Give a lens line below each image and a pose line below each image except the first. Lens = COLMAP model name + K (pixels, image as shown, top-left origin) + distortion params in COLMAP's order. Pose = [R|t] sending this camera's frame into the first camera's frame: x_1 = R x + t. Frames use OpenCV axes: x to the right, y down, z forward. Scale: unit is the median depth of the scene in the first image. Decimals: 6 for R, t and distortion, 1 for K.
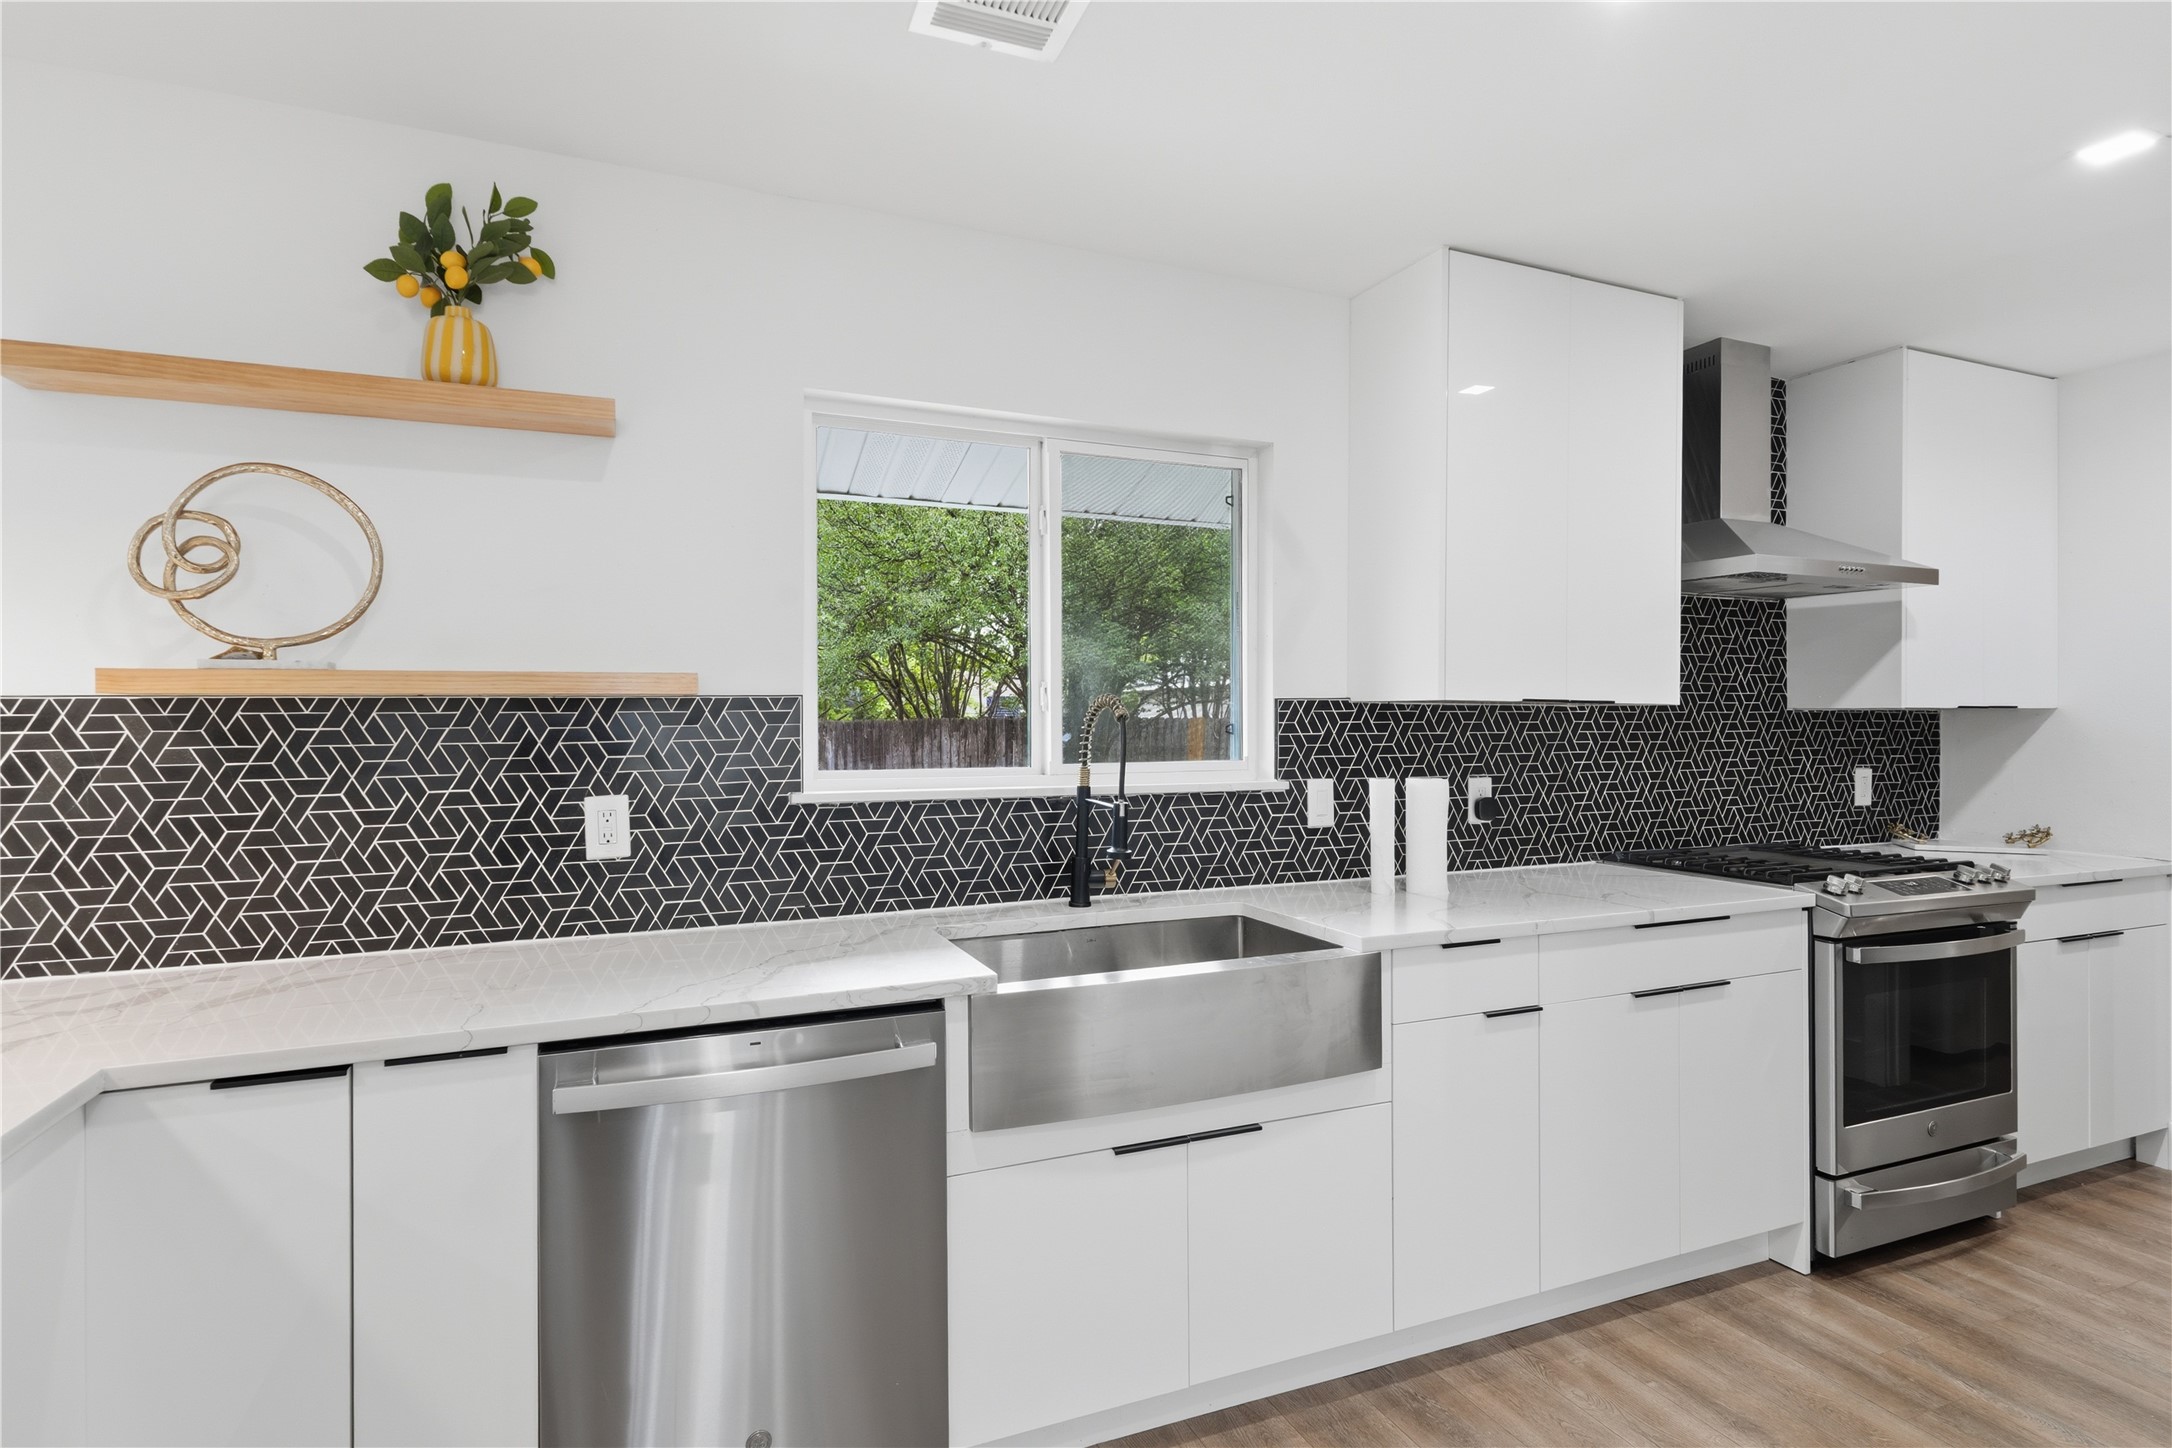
lens RADIAL K [[1093.3, 0, 1084.9], [0, 1093.3, 720.4], [0, 0, 1]] dist [0.002804, 0.000670]
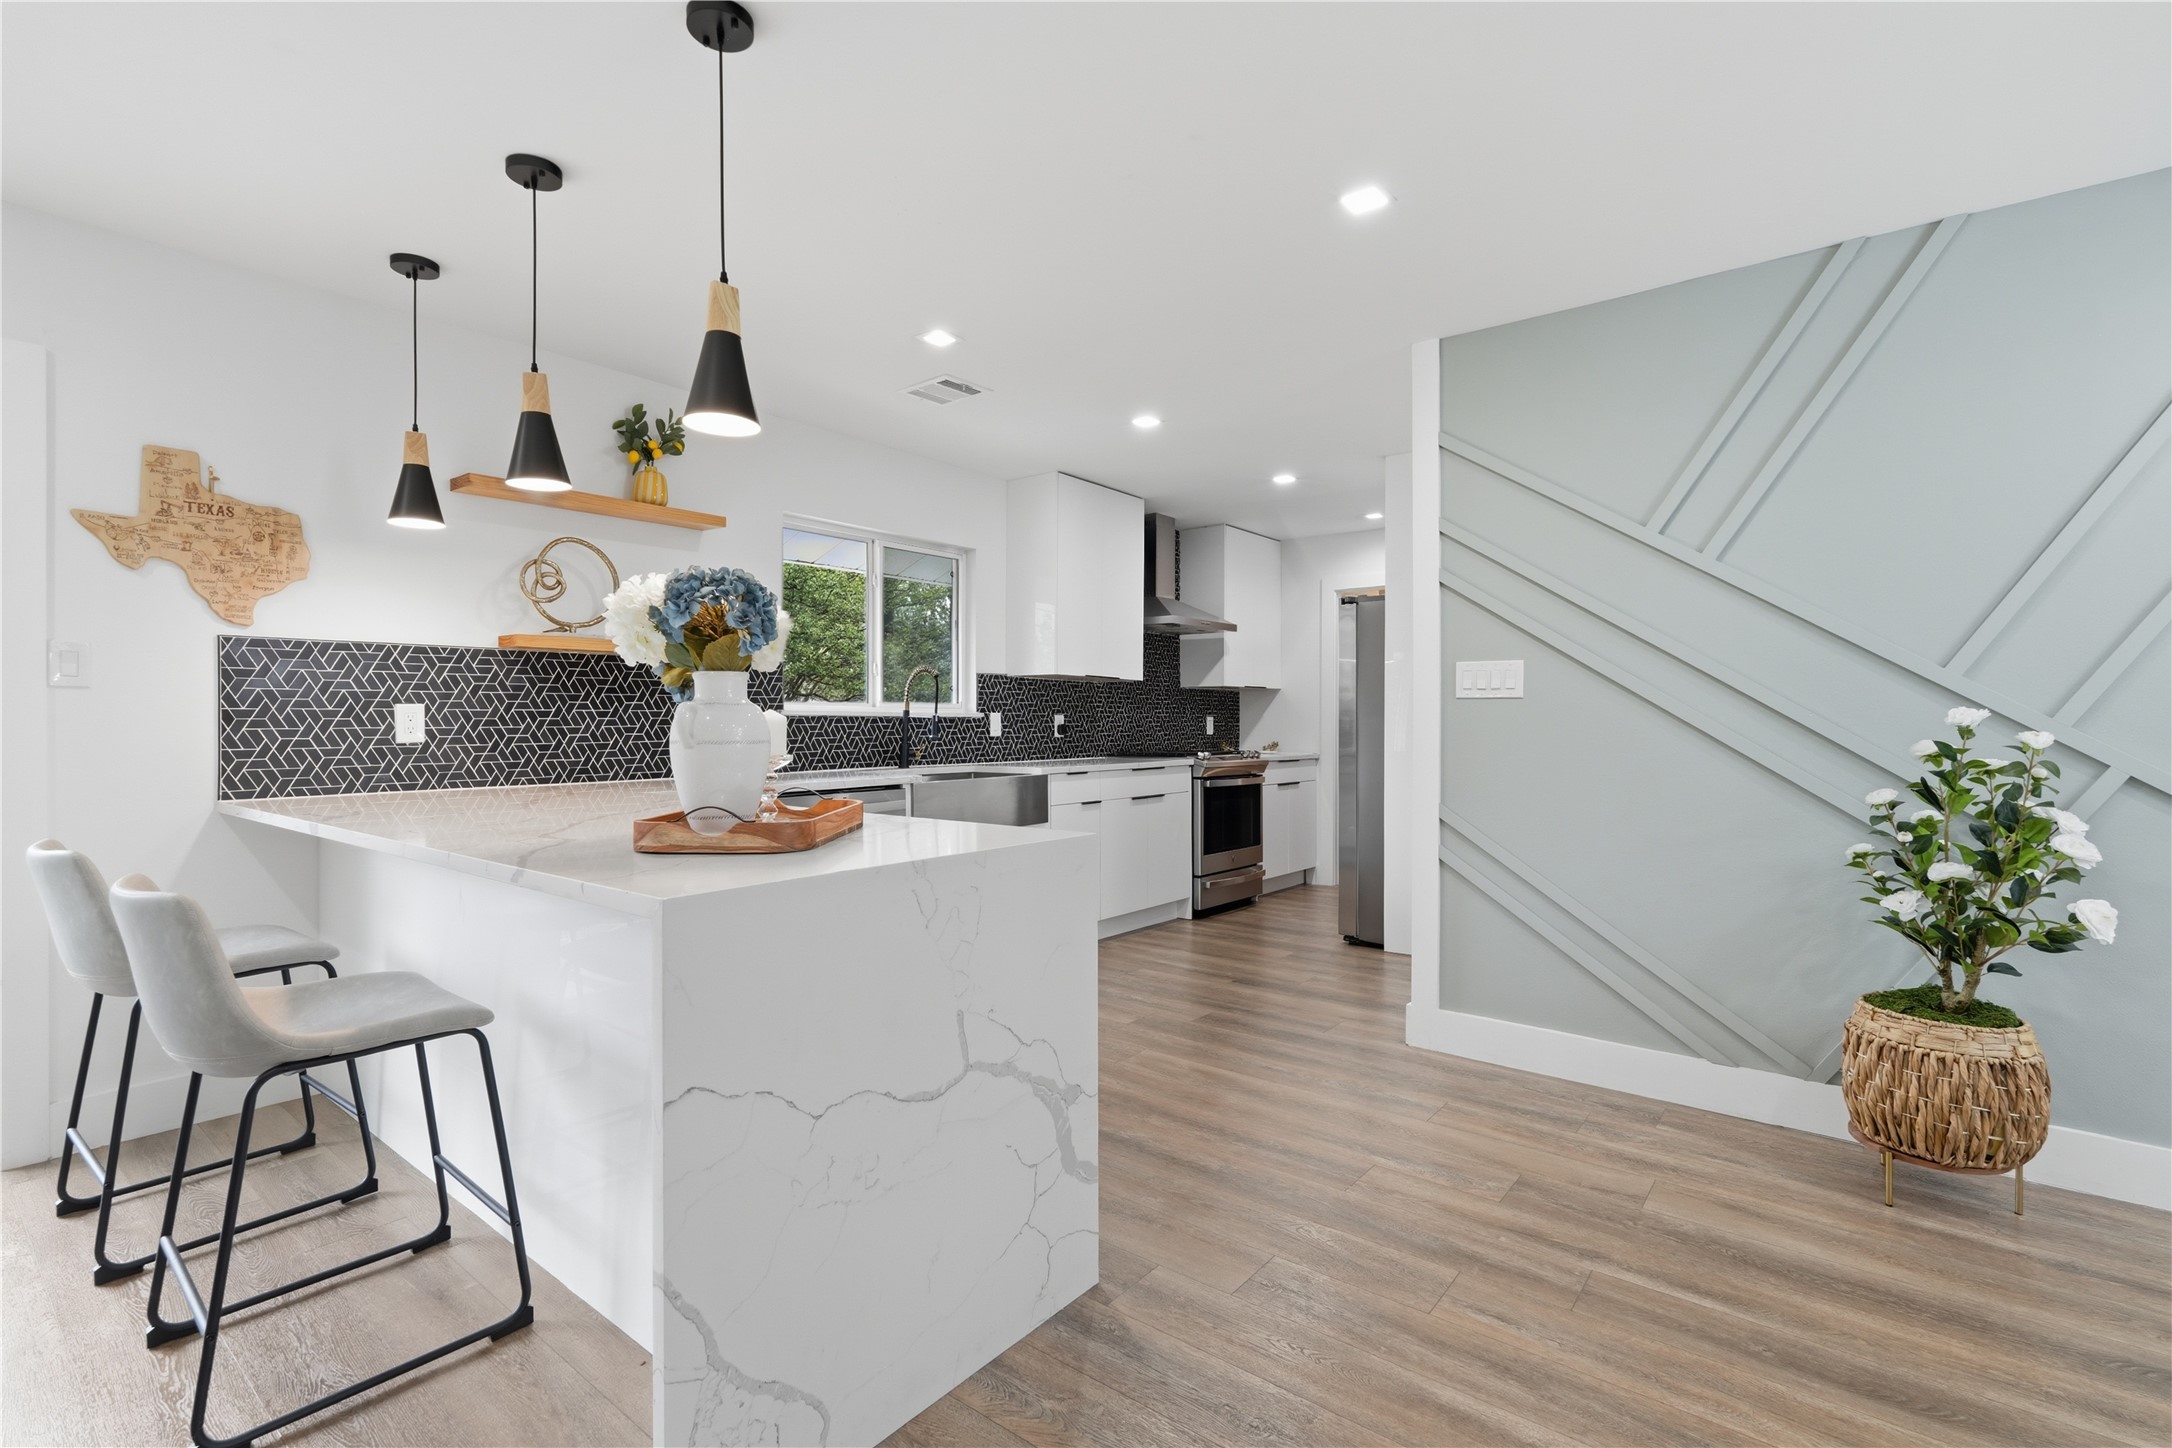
lens RADIAL K [[986.9, 0, 1082.9], [0, 986.9, 719.1], [0, 0, 1]] dist [0.002812, -0.000175]
pose [[0.880822, 0.004246, 0.473428, -0.569243], [-0.001116, 0.999976, -0.006892, 0.084952], [-0.473446, 0.005542, 0.880805, -0.785996]]
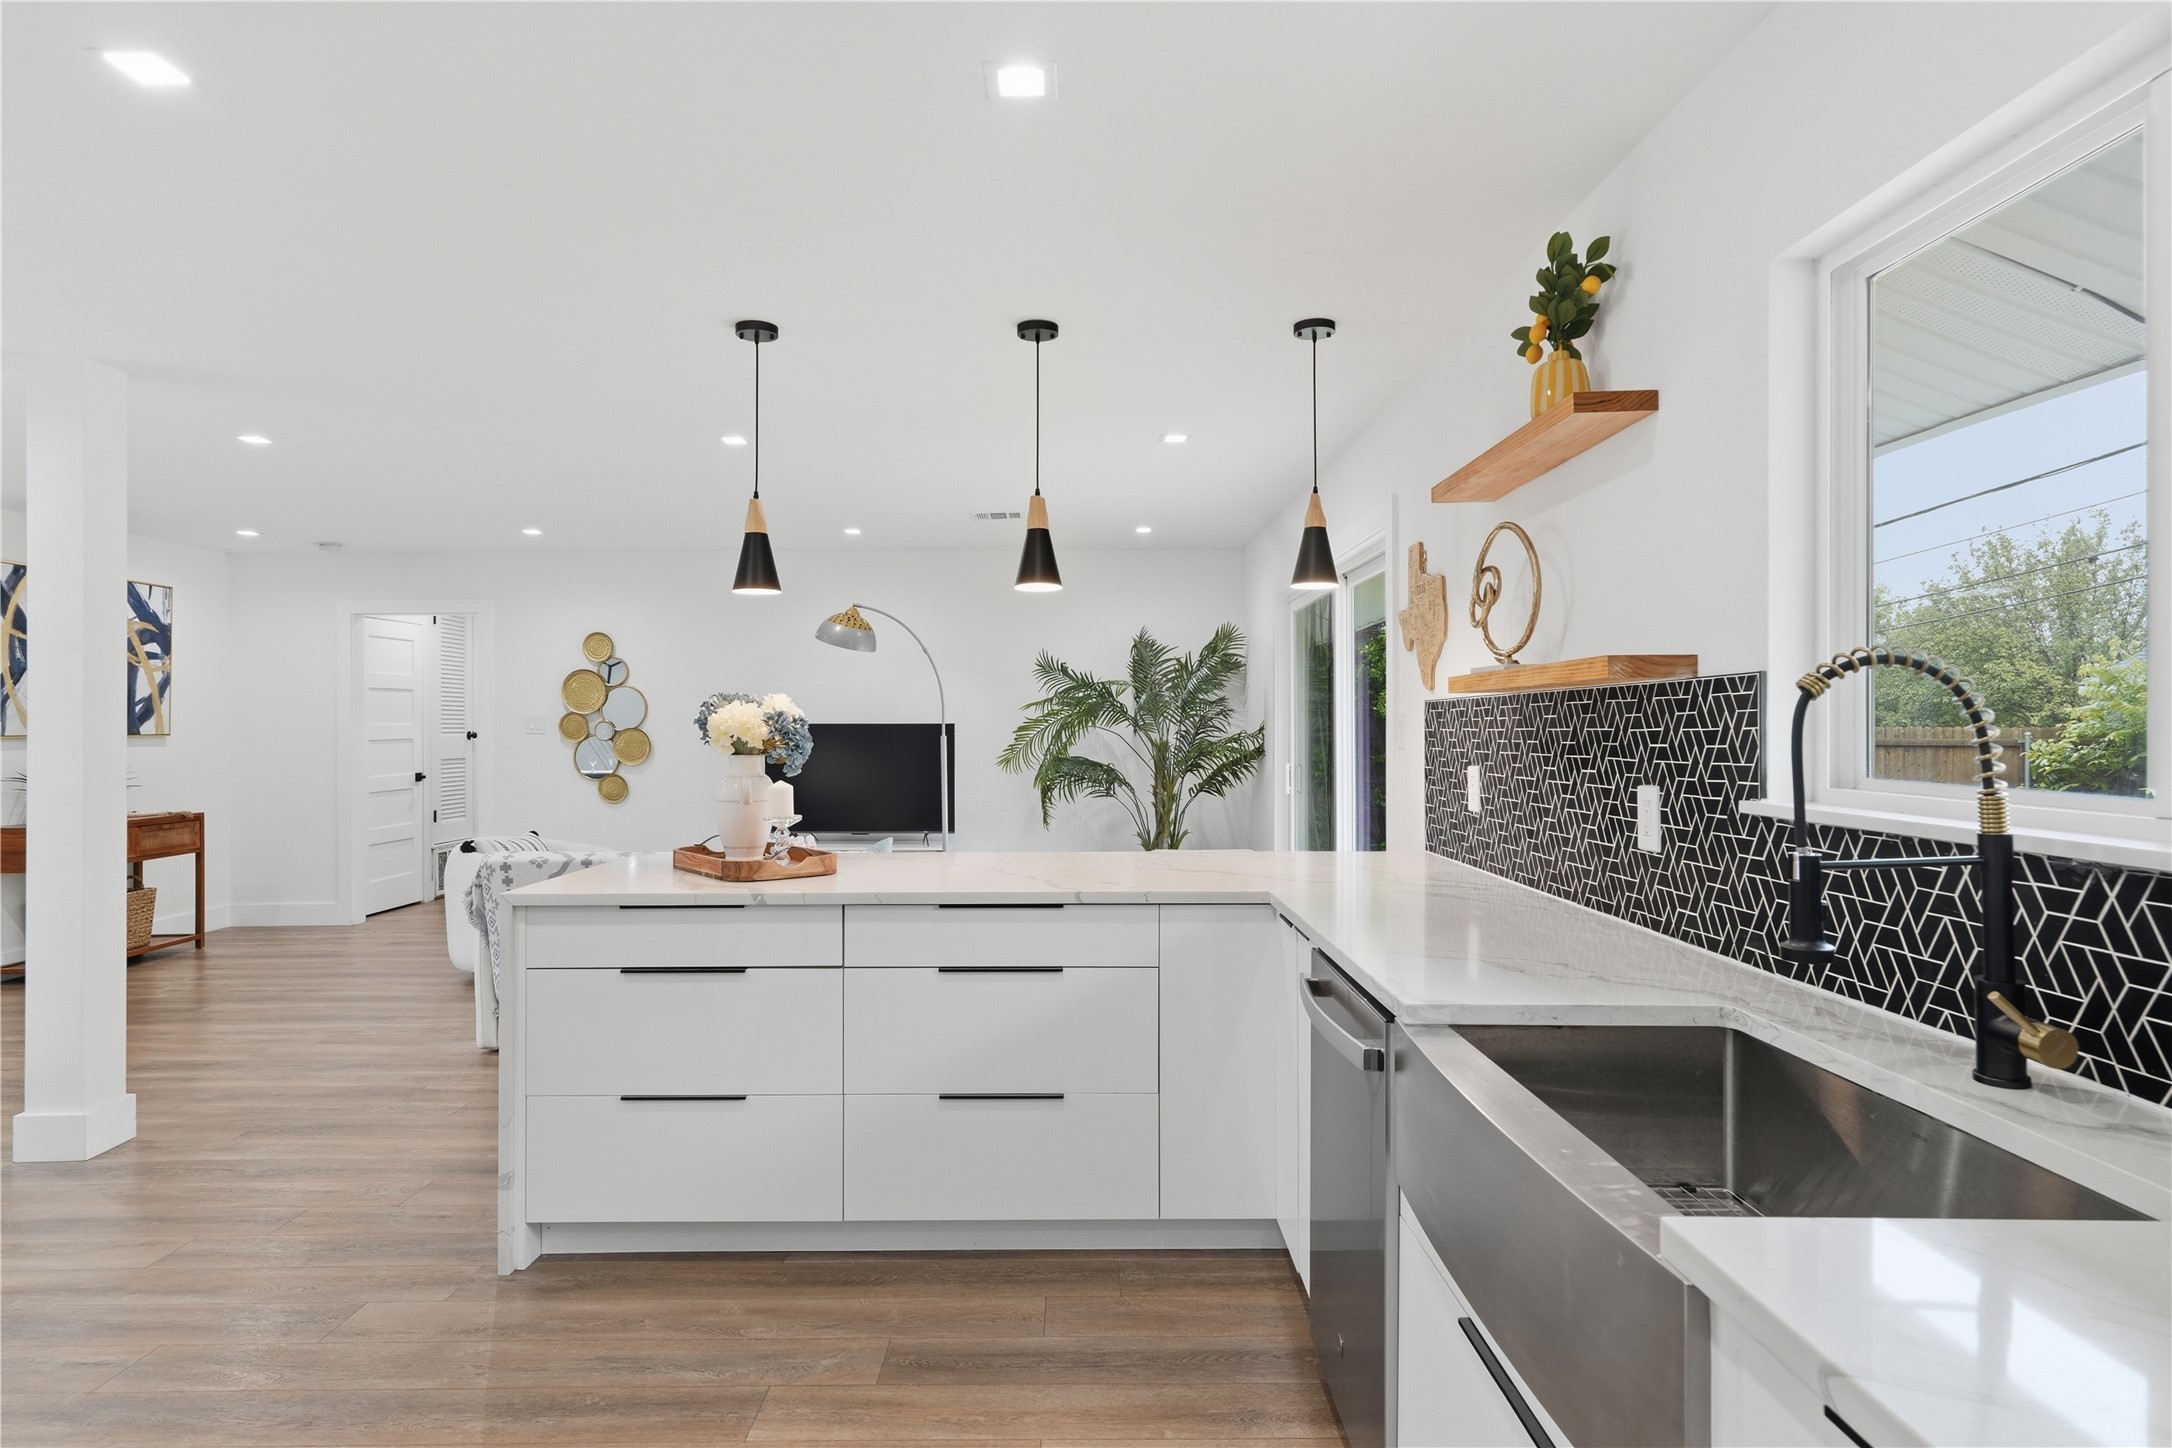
lens RADIAL K [[1184.0, 0, 1086.0], [0, 1184.0, 724.0], [0, 0, 1]] dist [-0.001459, -0.002132]
pose [[-0.379019, 0.002175, -0.925386, 0.599348], [0.001422, 0.999997, 0.001768, 0.010051], [0.925388, -0.000646, -0.379022, 0.785530]]
